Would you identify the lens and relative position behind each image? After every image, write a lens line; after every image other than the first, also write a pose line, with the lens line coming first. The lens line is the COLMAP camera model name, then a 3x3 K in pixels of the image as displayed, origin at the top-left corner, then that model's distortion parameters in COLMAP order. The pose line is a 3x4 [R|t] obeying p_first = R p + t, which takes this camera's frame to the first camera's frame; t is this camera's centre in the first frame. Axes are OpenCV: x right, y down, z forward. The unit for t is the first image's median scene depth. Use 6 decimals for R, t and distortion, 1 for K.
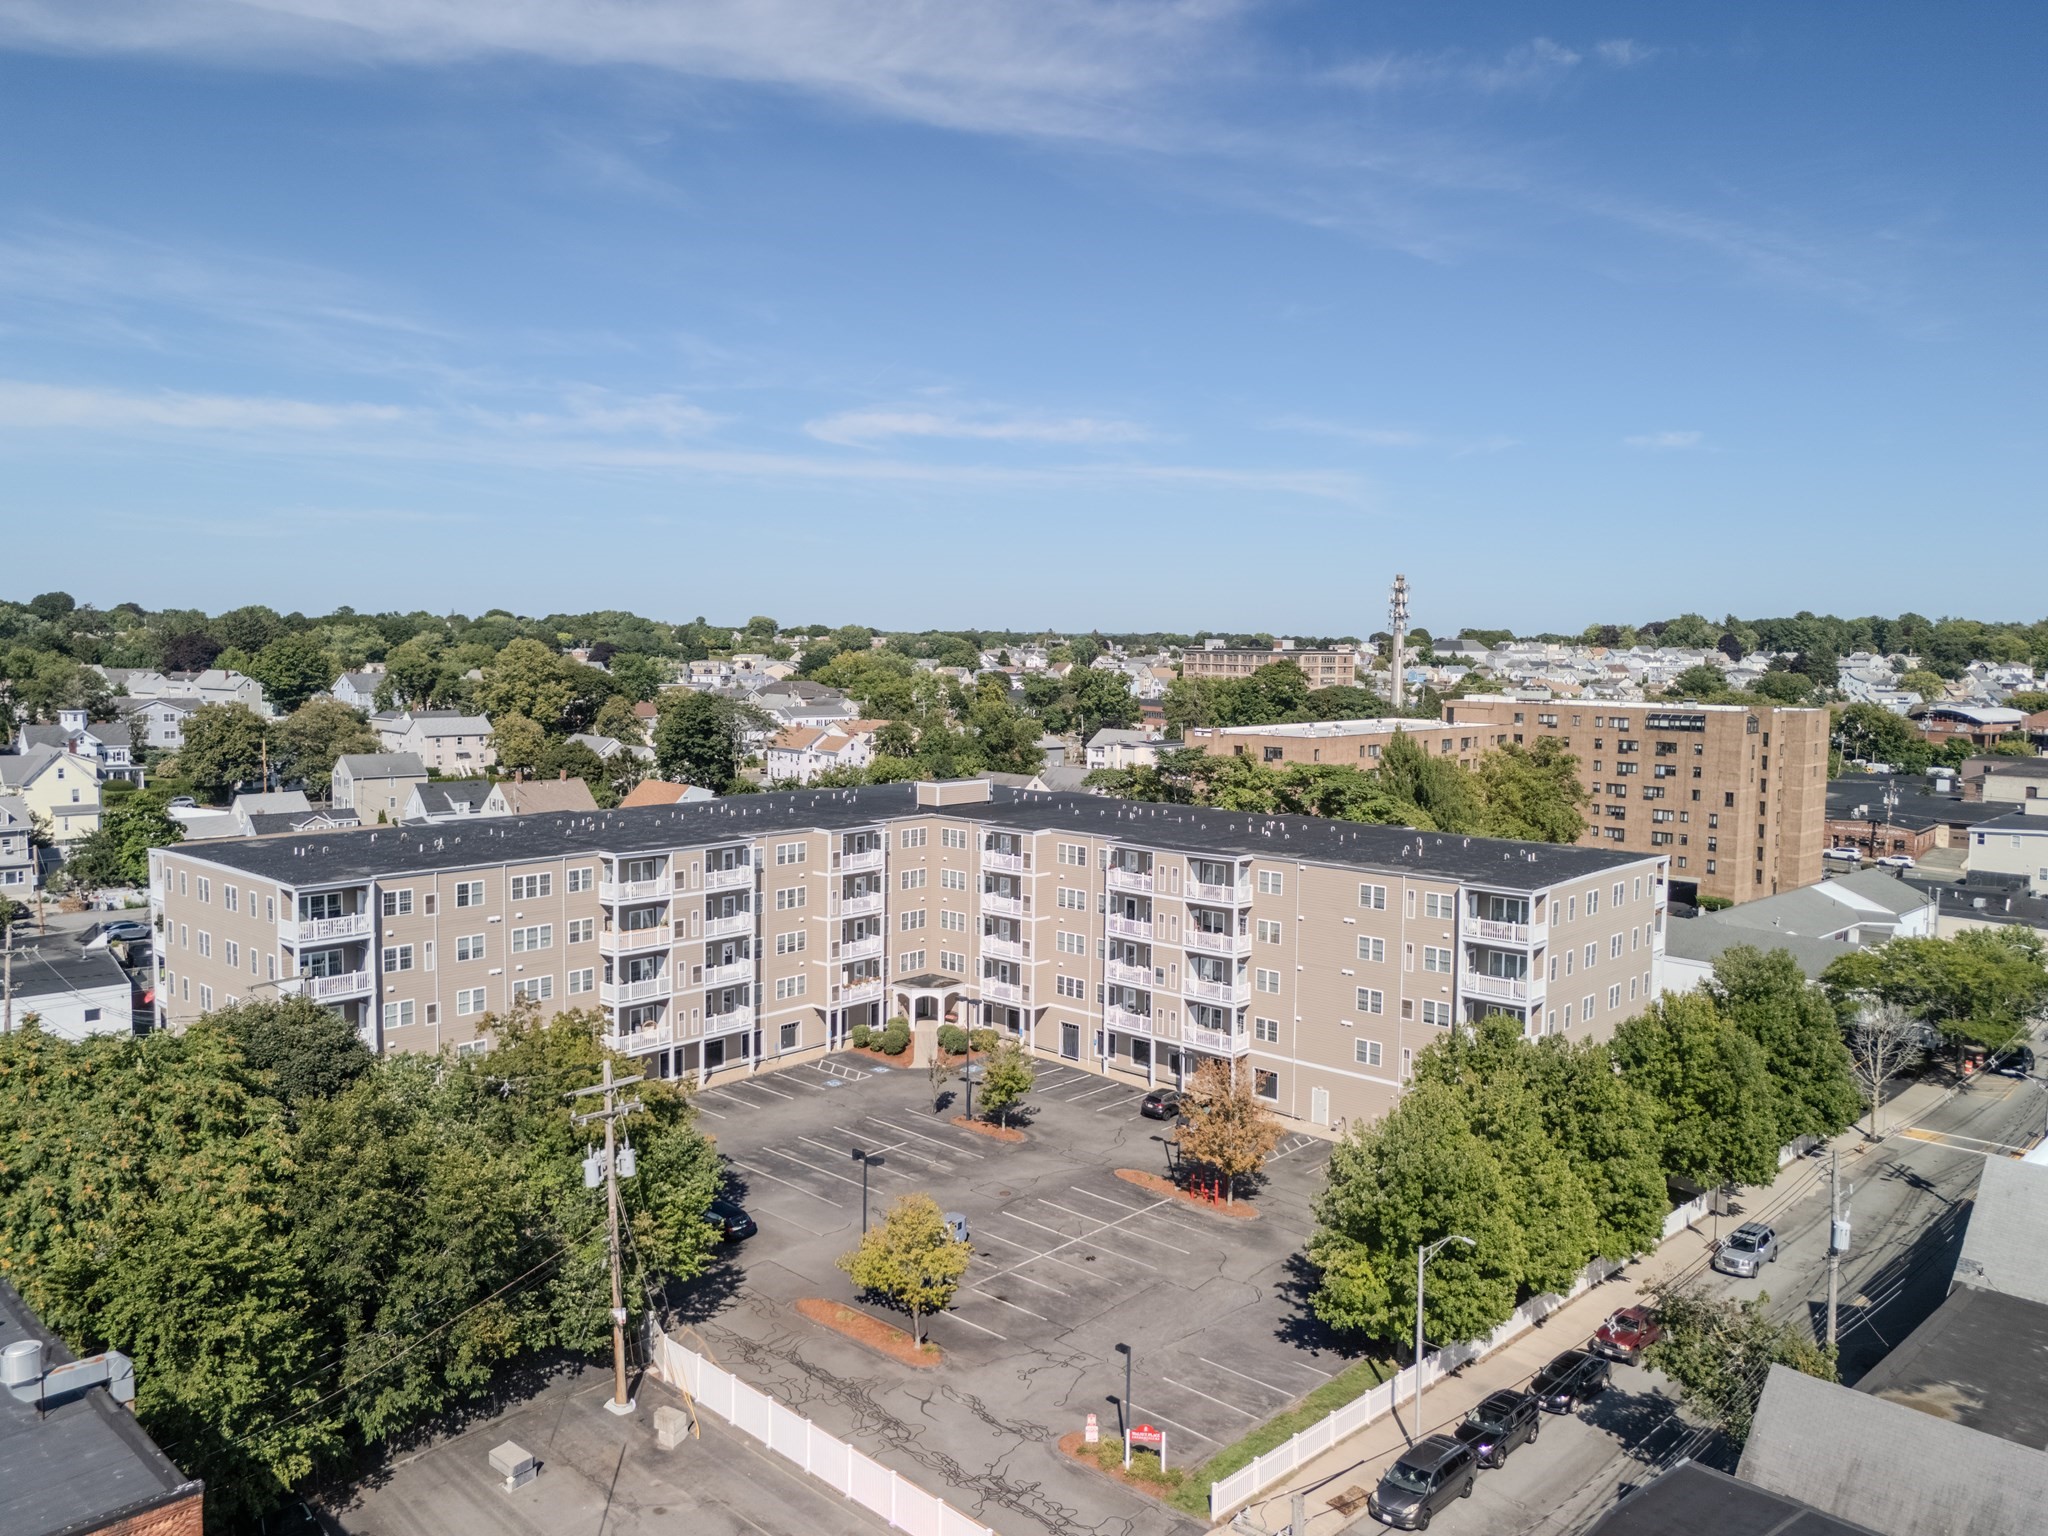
lens RADIAL K [[1520.3, 0, 1030.0], [0, 1520.3, 746.5], [0, 0, 1]] dist [0.057089, -0.047309]
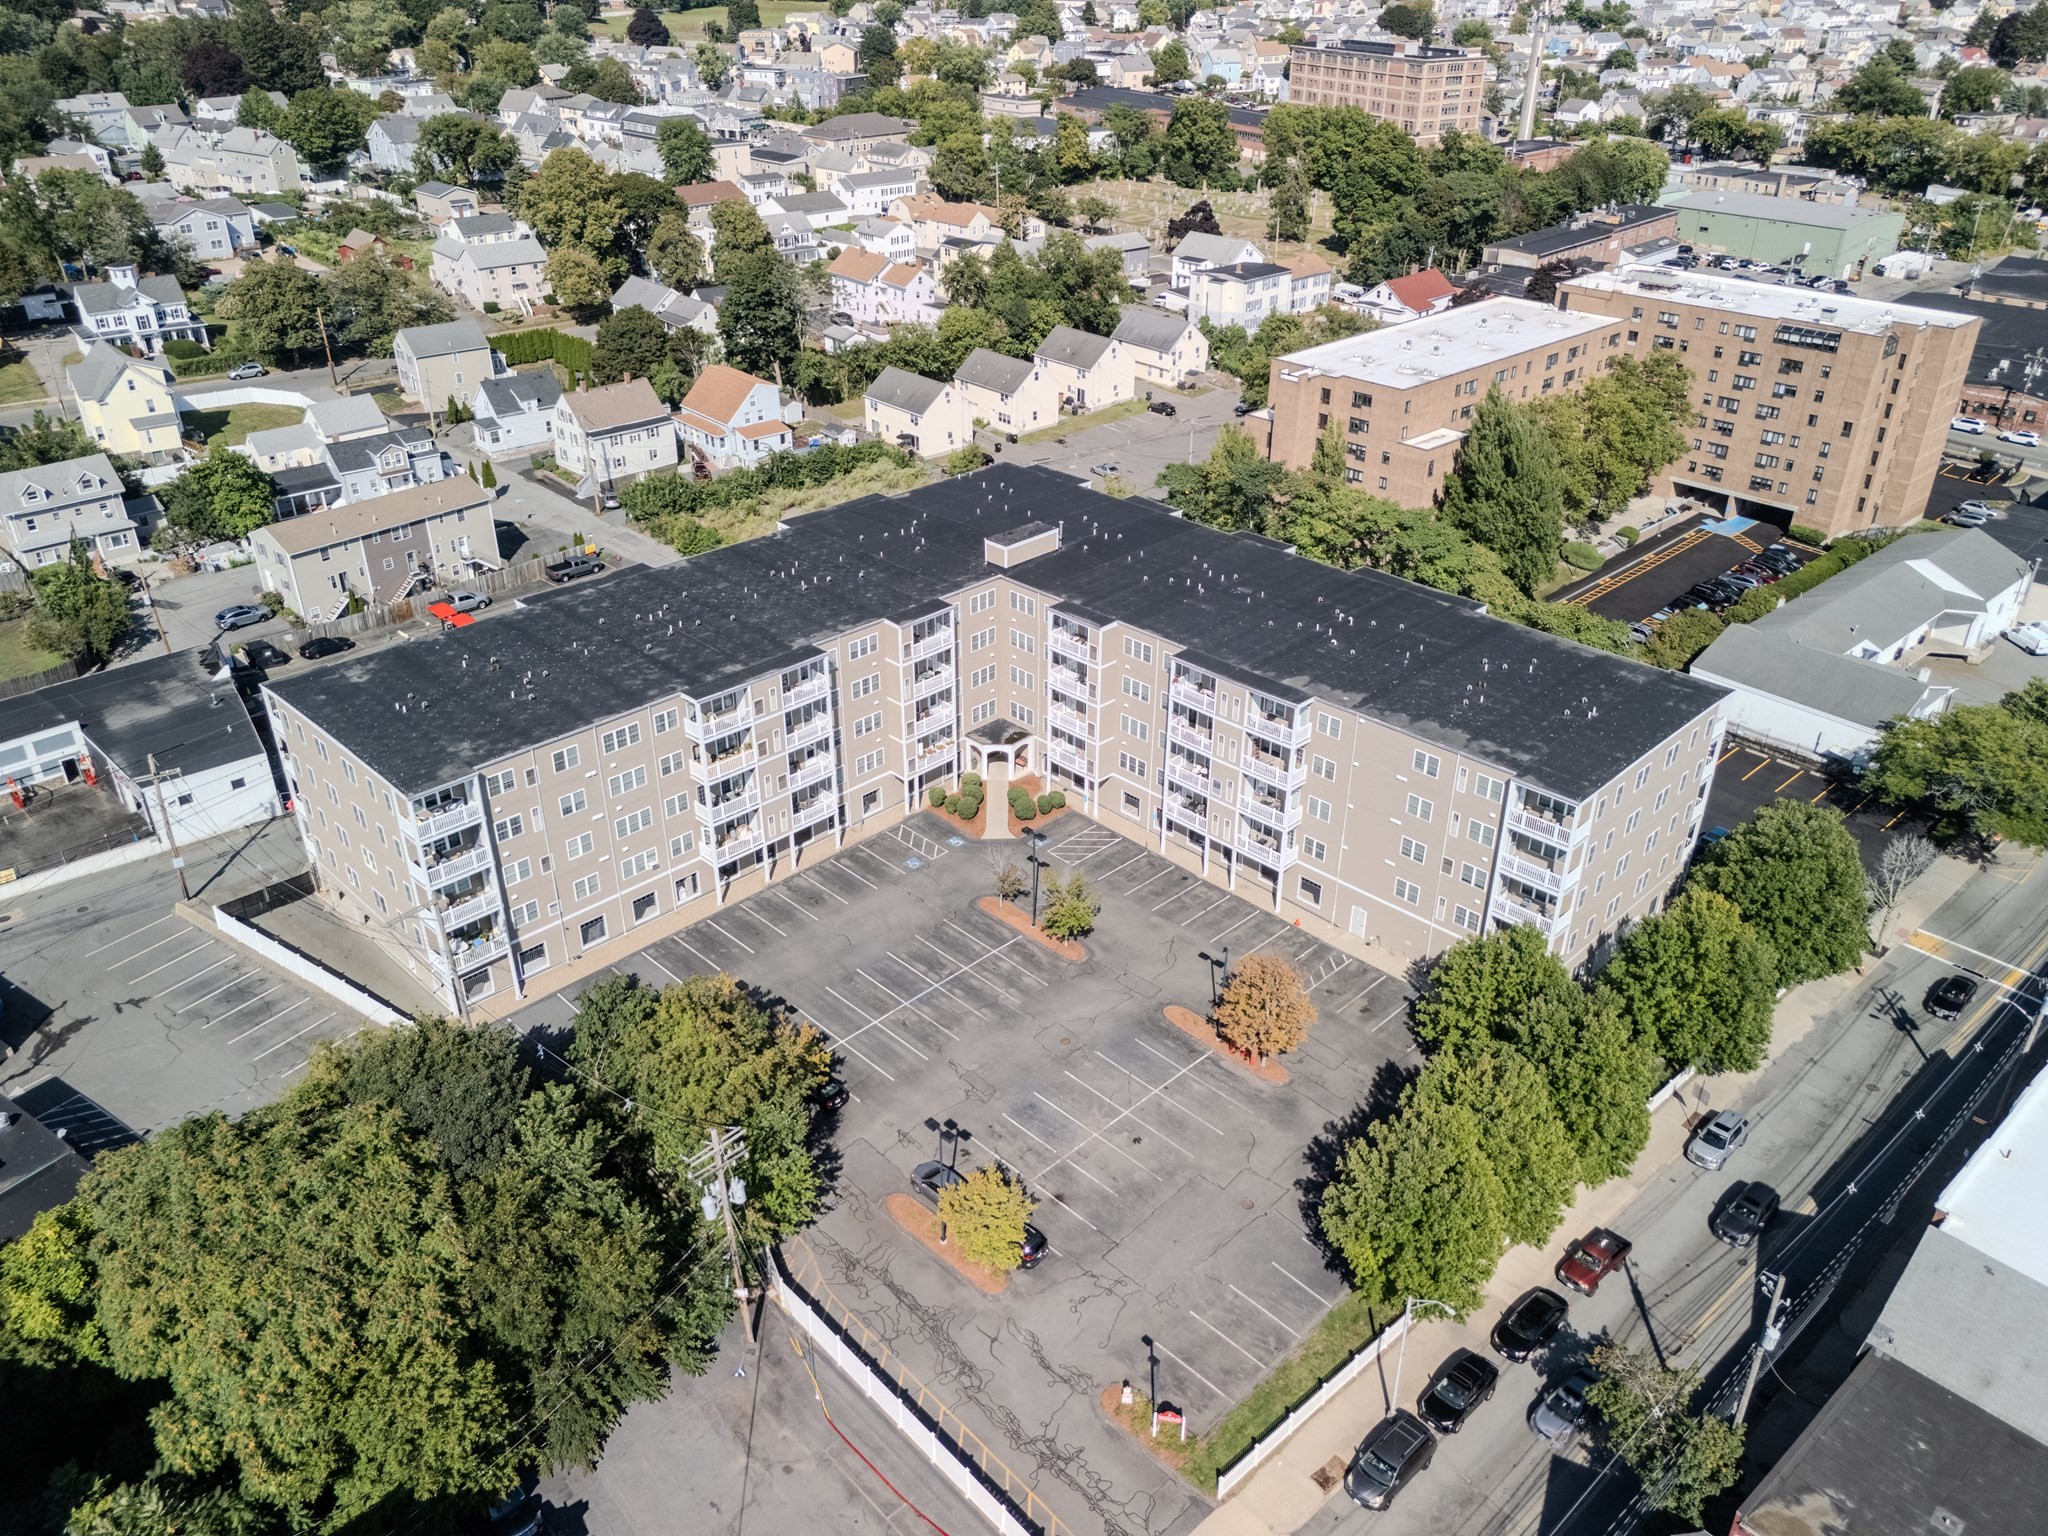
lens RADIAL K [[1520.3, 0, 1029.7], [0, 1520.3, 754.2], [0, 0, 1]] dist [0.057089, -0.047309]
pose [[0.998568, 0.018132, -0.050339, 0.007950], [0.004526, 0.908836, 0.417128, -0.294215], [0.053313, -0.416759, 0.907452, 0.047315]]
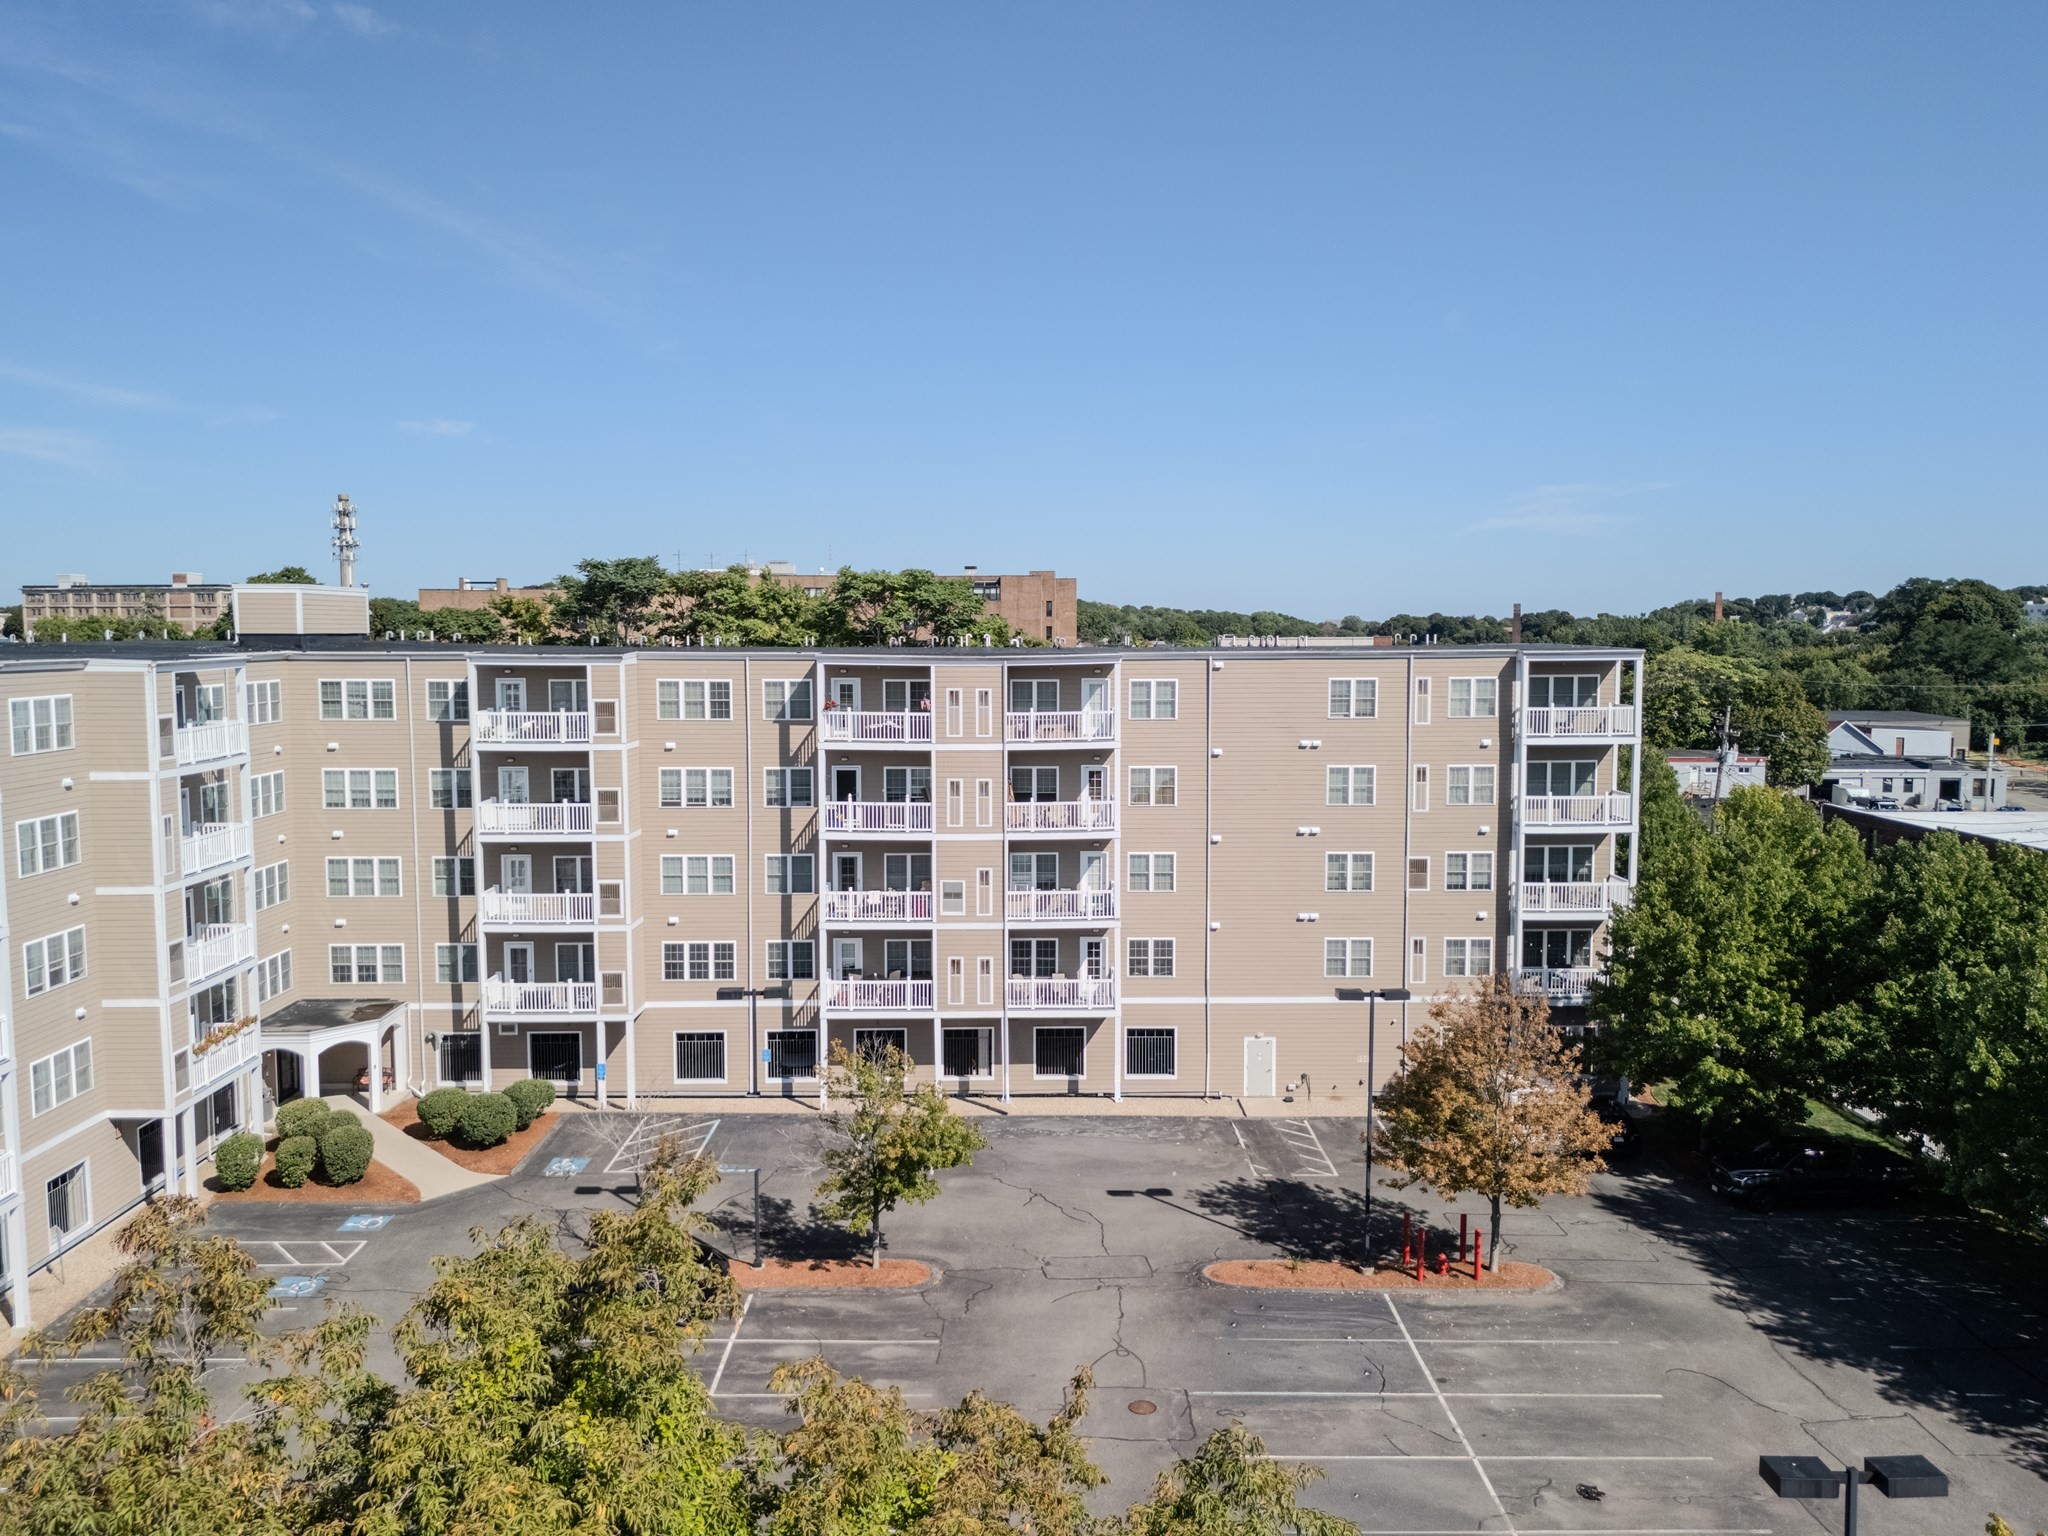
lens RADIAL K [[1520.3, 0, 1024.0], [0, 1520.3, 764.8], [0, 0, 1]] dist [0.057089, -0.047309]
pose [[0.731342, -0.072944, 0.678099, -0.240953], [0.060434, 0.997284, 0.042099, 0.080122], [-0.679328, 0.010191, 0.733764, 0.566384]]
